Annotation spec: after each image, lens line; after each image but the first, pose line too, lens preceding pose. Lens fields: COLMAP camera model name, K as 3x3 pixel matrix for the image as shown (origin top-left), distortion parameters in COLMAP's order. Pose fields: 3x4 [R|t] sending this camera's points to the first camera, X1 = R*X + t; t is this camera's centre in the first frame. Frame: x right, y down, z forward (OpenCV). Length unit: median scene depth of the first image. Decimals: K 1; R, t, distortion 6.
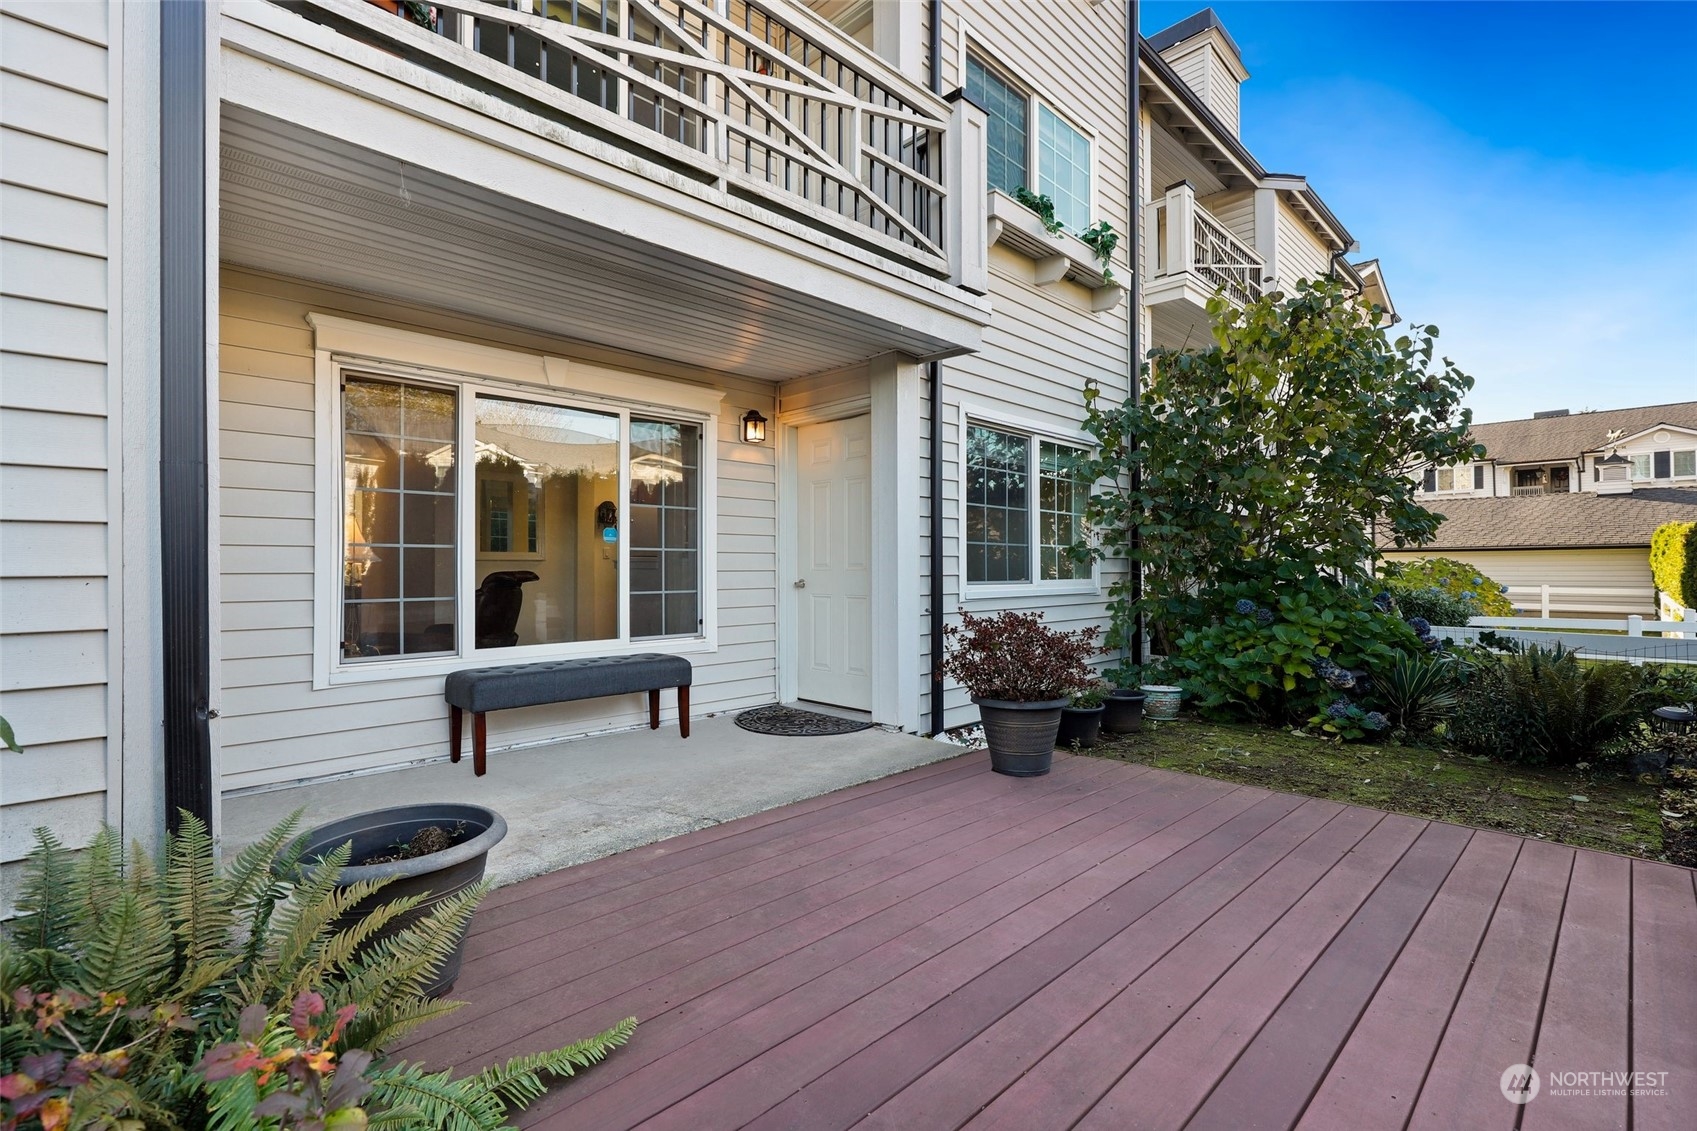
lens RADIAL K [[770.6, 0, 859.9], [0, 770.6, 559.2], [0, 0, 1]] dist [0.013111, -0.000344]
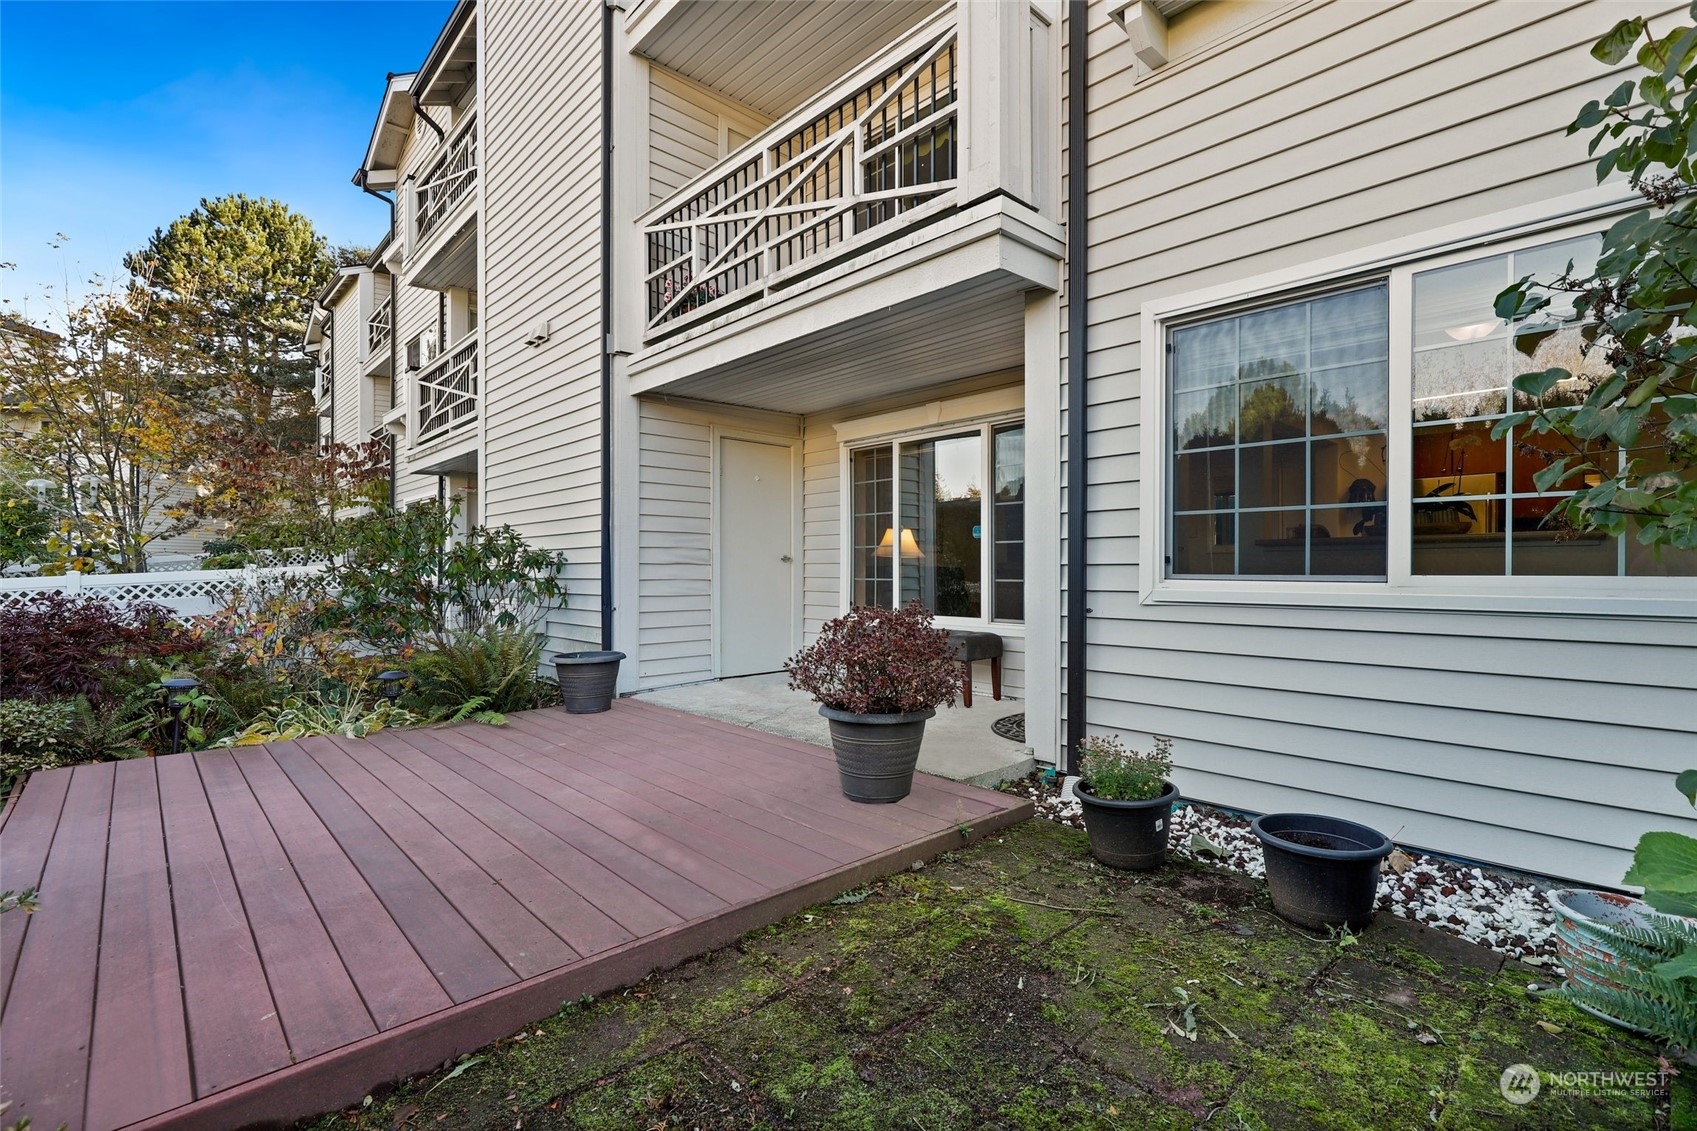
lens RADIAL K [[770.6, 0, 870.3], [0, 770.6, 562.8], [0, 0, 1]] dist [0.013111, -0.000344]
pose [[-0.026560, -0.005020, -0.999635, 0.896792], [0.008697, 0.999948, -0.005252, 0.022061], [0.999609, -0.008833, -0.026515, 0.876048]]
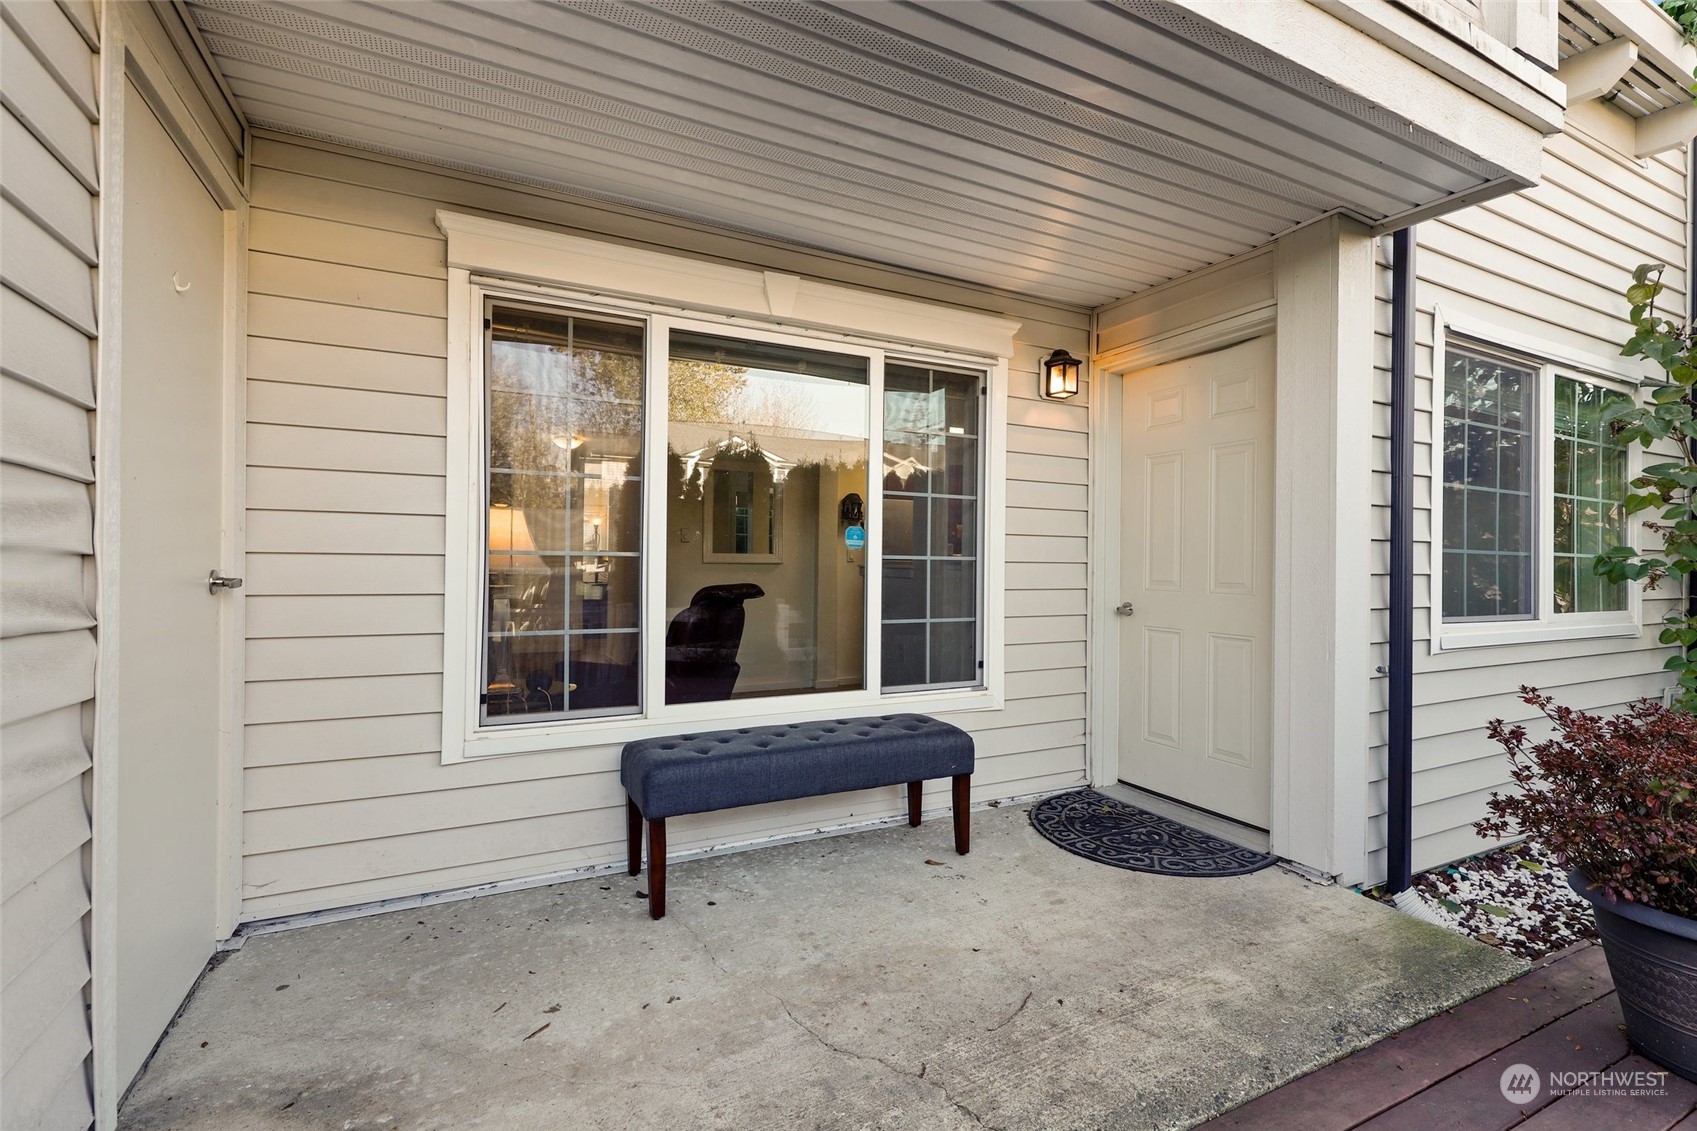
lens RADIAL K [[770.6, 0, 863.4], [0, 770.6, 559.0], [0, 0, 1]] dist [0.013111, -0.000344]
pose [[0.954359, 0.011551, -0.298440, -0.115481], [-0.010144, 0.999929, 0.006262, -0.016750], [0.298491, -0.002949, 0.954408, 0.359687]]
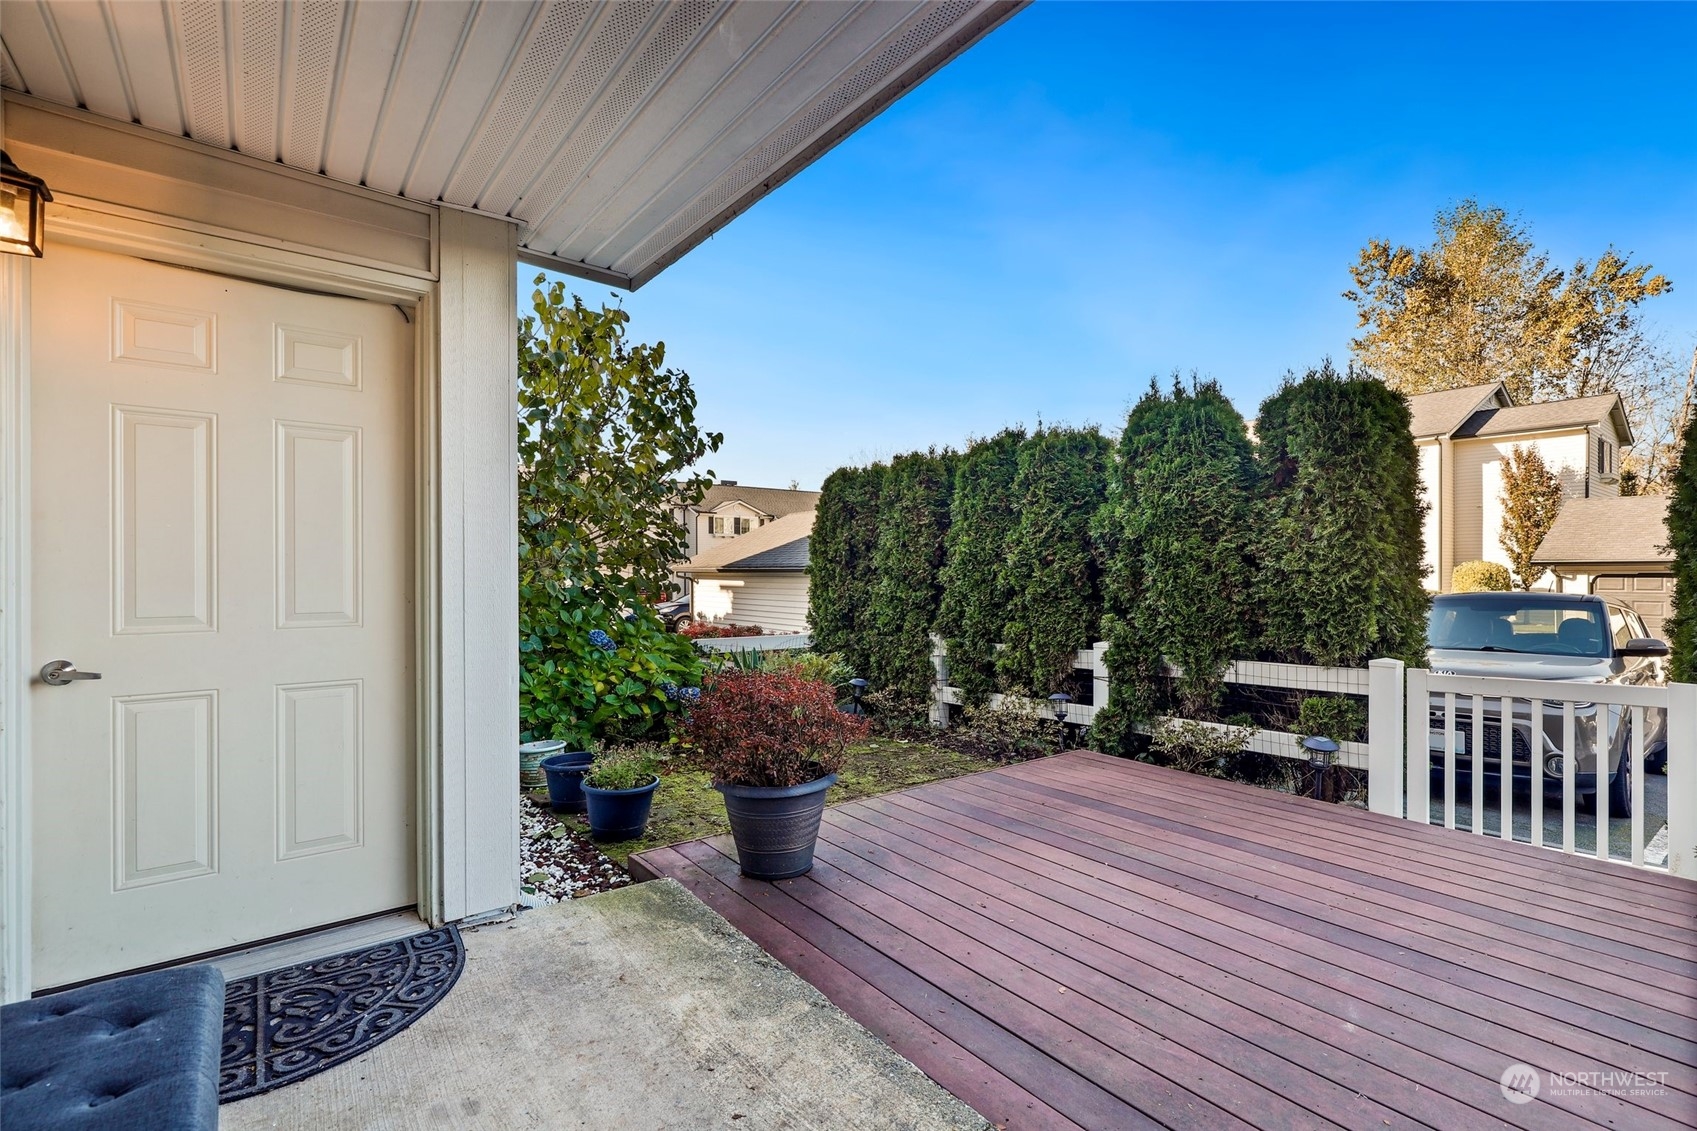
lens RADIAL K [[770.6, 0, 883.7], [0, 770.6, 569.4], [0, 0, 1]] dist [0.013111, -0.000344]
pose [[0.108500, 0.011241, 0.994033, -0.491189], [-0.009010, 0.999906, -0.010324, -0.020639], [-0.994056, -0.007836, 0.108591, 0.697520]]
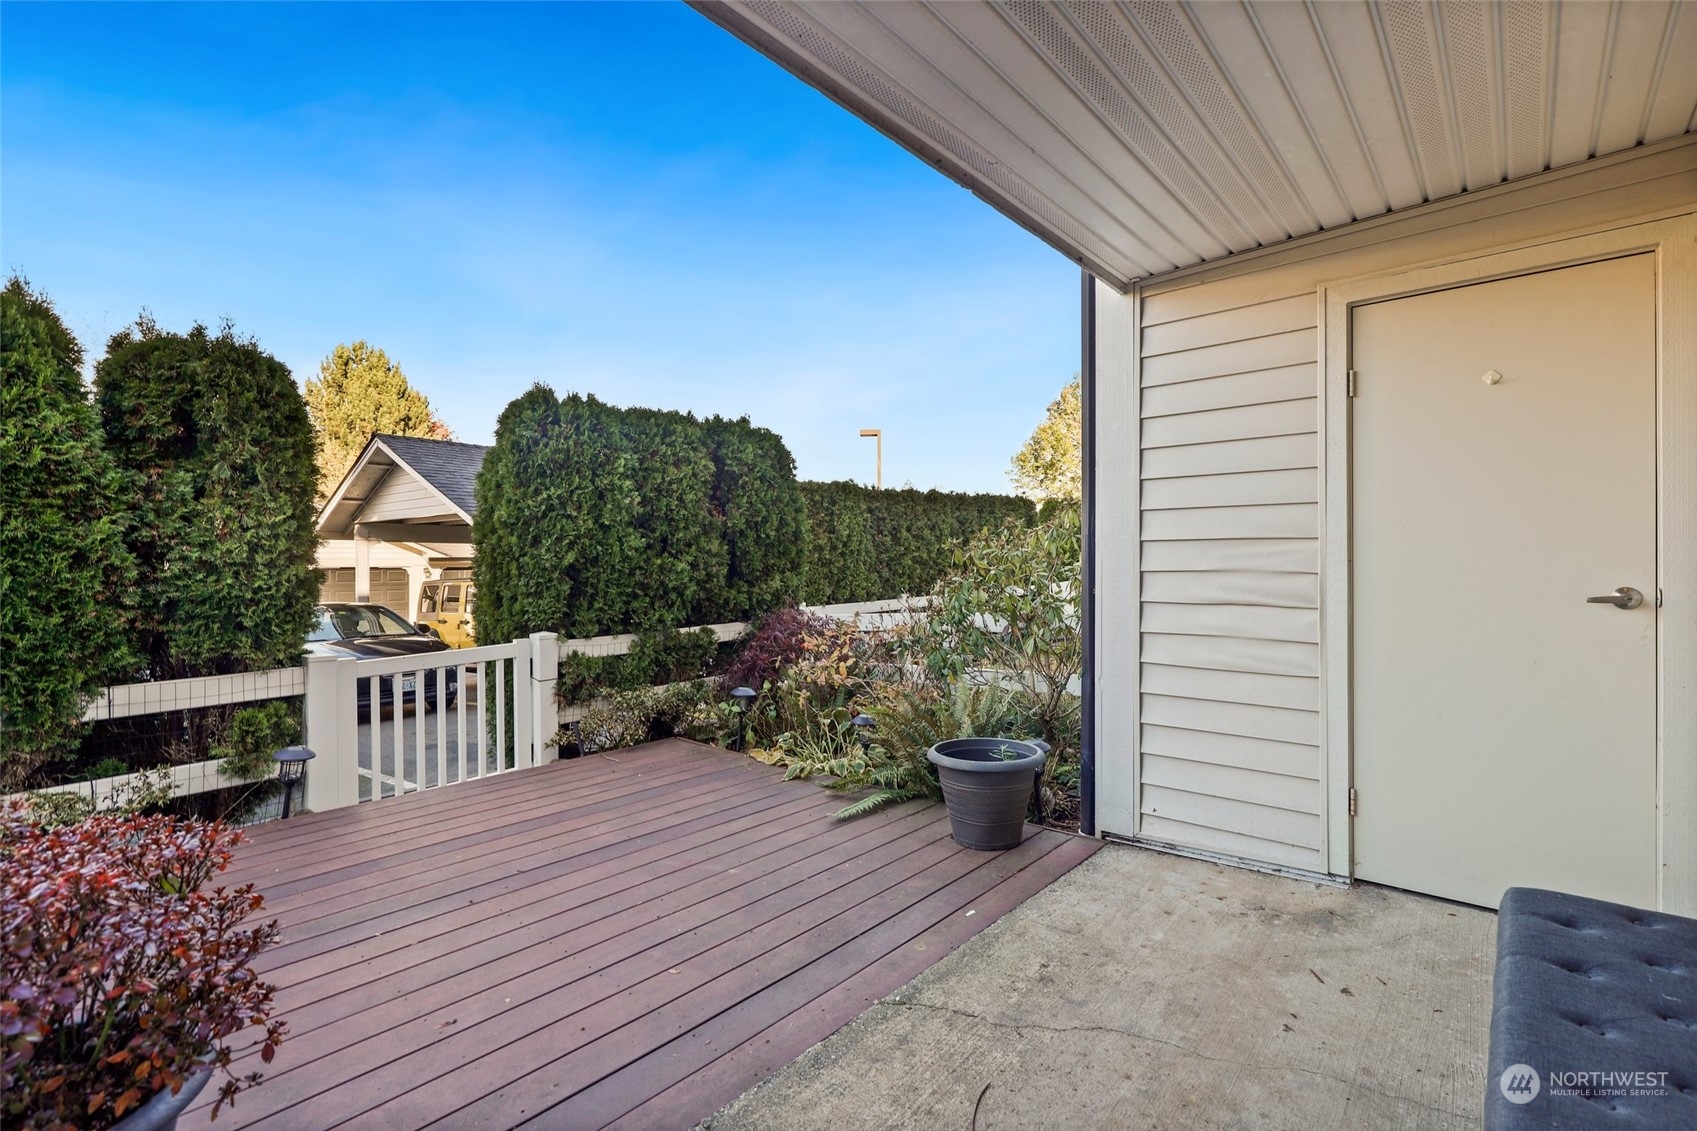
lens RADIAL K [[770.6, 0, 850.2], [0, 770.6, 561.1], [0, 0, 1]] dist [0.013111, -0.000344]
pose [[-0.998168, 0.009101, -0.059820, -0.083696], [0.010044, 0.999830, -0.015481, -0.016652], [0.059669, -0.016053, -0.998089, 1.136265]]
